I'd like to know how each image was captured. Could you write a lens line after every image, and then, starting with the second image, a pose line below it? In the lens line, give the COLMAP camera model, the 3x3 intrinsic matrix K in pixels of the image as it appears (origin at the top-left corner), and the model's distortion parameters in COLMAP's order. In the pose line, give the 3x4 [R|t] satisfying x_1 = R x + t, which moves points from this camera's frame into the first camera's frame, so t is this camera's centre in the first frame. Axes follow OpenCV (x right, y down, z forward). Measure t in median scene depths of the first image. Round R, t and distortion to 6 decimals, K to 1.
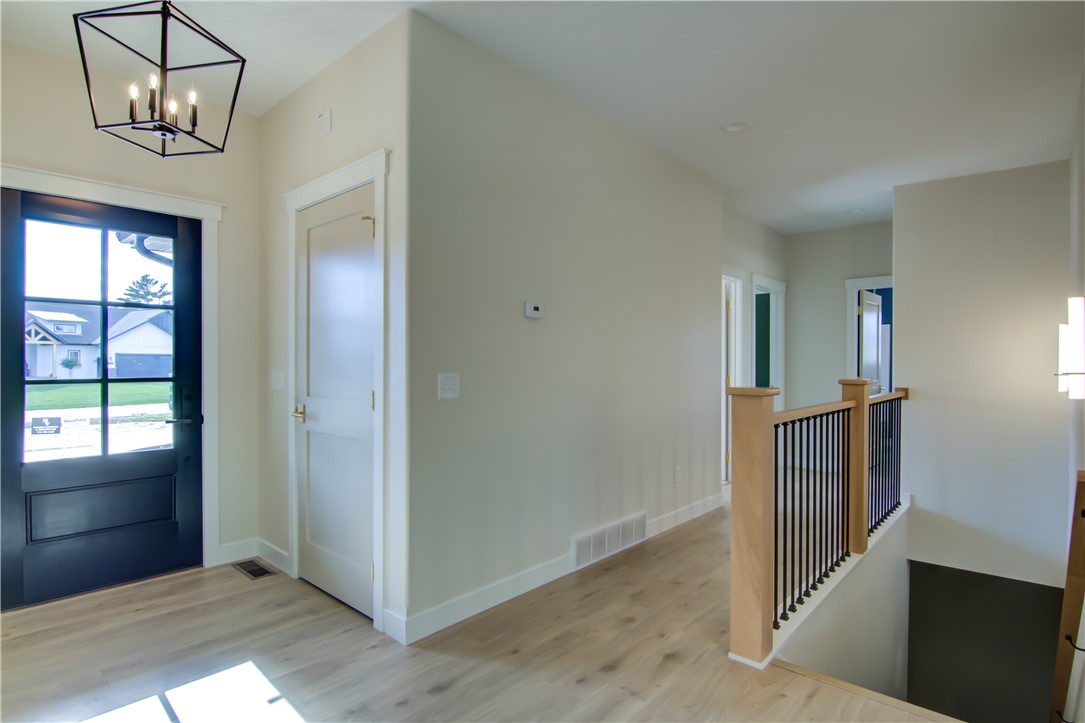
lens RADIAL K [[551.8, 0, 543.4], [0, 551.8, 365.7], [0, 0, 1]] dist [-0.001812, -0.013351]
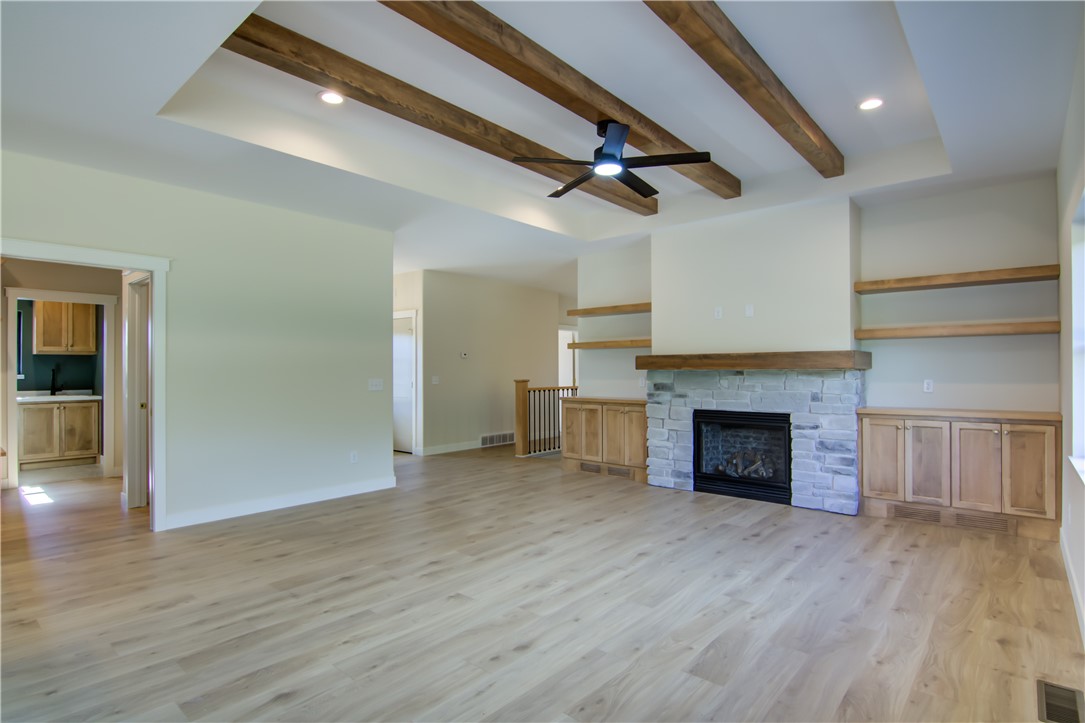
lens RADIAL K [[551.8, 0, 543.4], [0, 551.8, 365.7], [0, 0, 1]] dist [-0.001812, -0.013351]
pose [[0.999735, -0.006939, 0.021940, 0.306956], [0.007239, 0.999881, -0.013634, -0.000680], [-0.021843, 0.013789, 0.999666, -1.765470]]
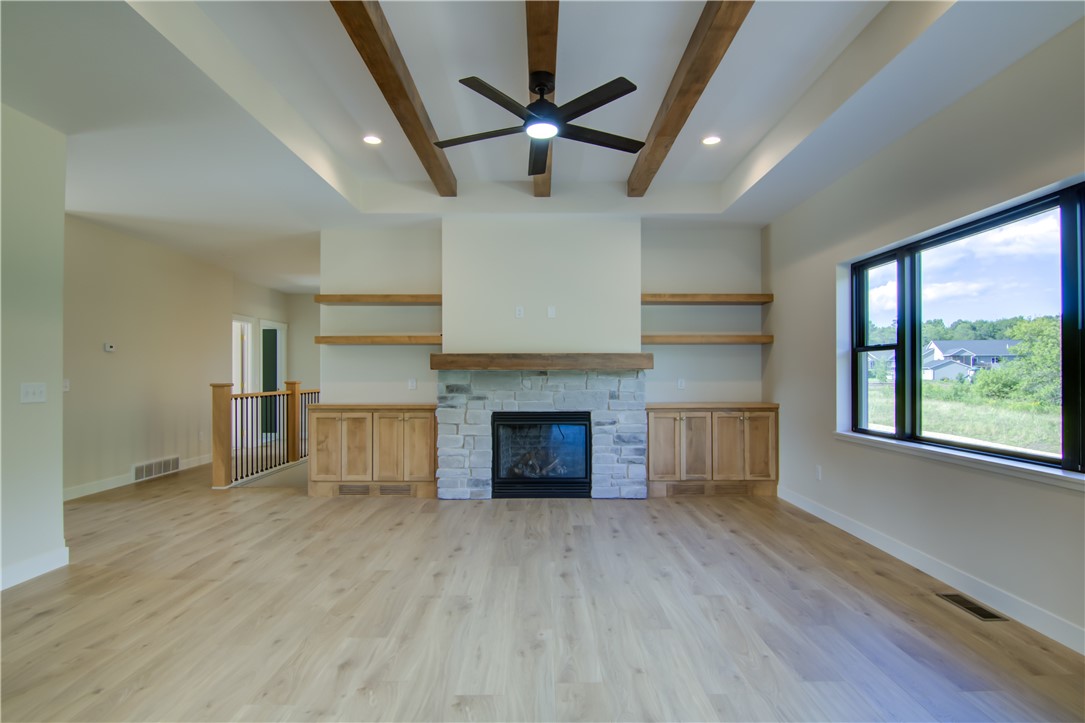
lens RADIAL K [[551.8, 0, 543.4], [0, 551.8, 365.7], [0, 0, 1]] dist [-0.001812, -0.013351]
pose [[0.737264, 0.004819, 0.675587, -0.181205], [0.008002, 0.999842, -0.015865, 0.006360], [-0.675557, 0.017102, 0.737110, -1.349269]]
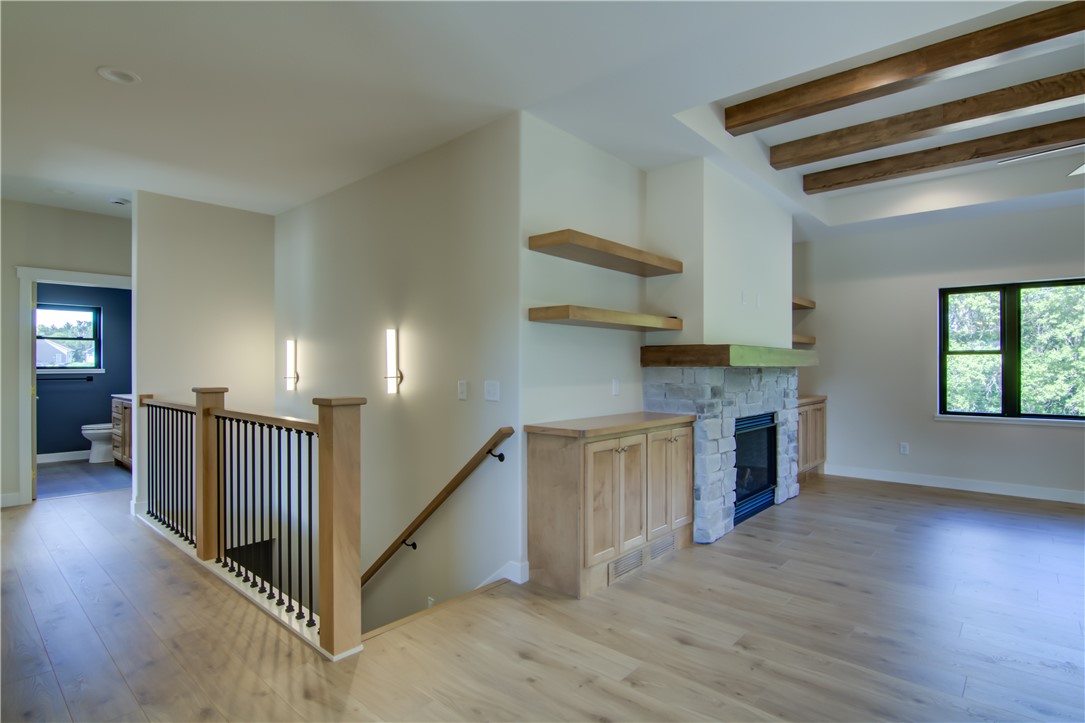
lens RADIAL K [[551.8, 0, 543.4], [0, 551.8, 365.7], [0, 0, 1]] dist [-0.001812, -0.013351]
pose [[-0.015243, -0.000857, 0.999883, -0.479271], [0.004201, 0.999991, 0.000921, -0.013114], [-0.999875, 0.004214, -0.015240, 0.434268]]
